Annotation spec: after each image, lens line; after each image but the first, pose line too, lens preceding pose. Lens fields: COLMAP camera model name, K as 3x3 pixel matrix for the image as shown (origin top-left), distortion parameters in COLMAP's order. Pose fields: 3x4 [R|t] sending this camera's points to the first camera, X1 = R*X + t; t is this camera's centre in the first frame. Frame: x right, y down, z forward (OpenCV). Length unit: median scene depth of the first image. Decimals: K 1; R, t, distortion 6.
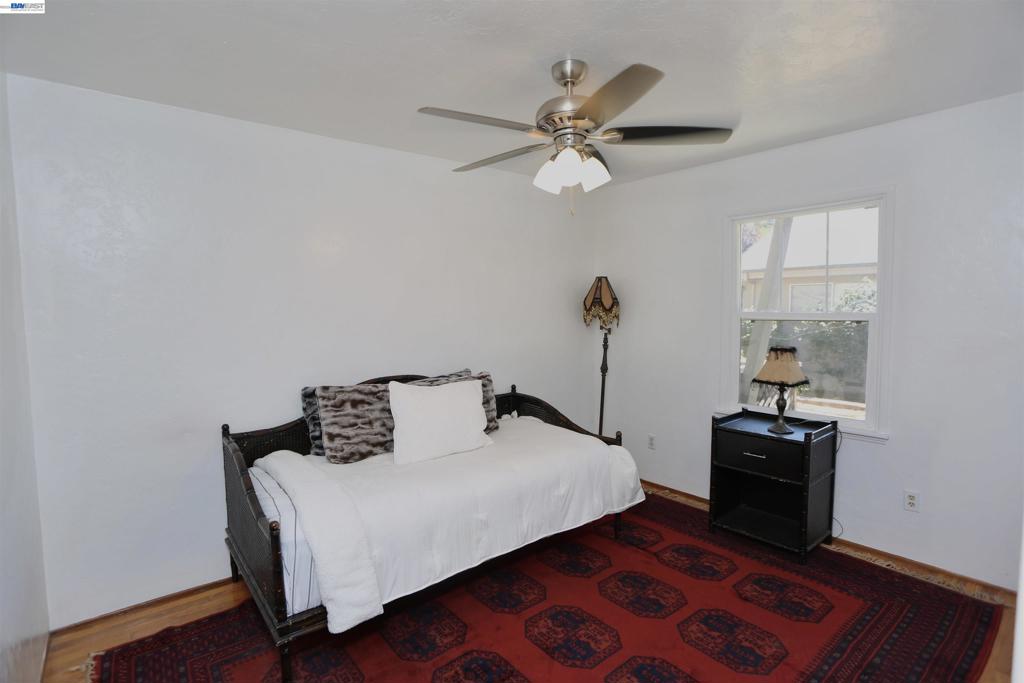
lens RADIAL K [[501.6, 0, 512.0], [0, 501.6, 341.5], [0, 0, 1]] dist [-0.033475, 0.000909]
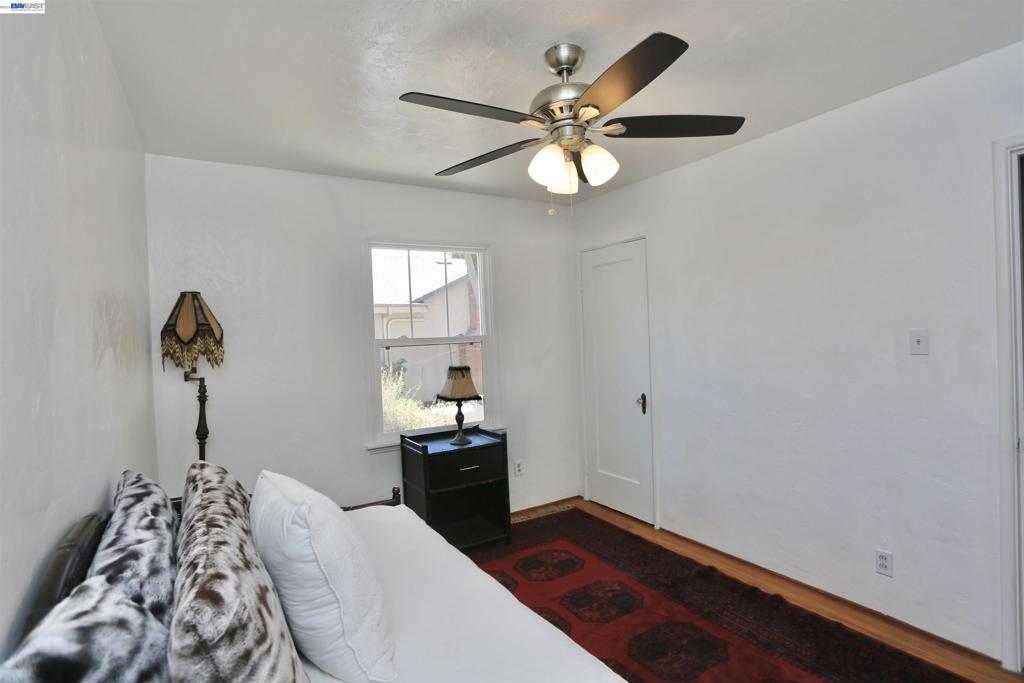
lens RADIAL K [[509.8, 0, 524.3], [0, 509.8, 339.8], [0, 0, 1]] dist [-0.064298, 0.033915]
pose [[0.130278, -0.014958, 0.991365, -0.563221], [0.100926, 0.994892, 0.001749, -0.035235], [-0.986327, 0.099827, 0.131122, 0.695164]]
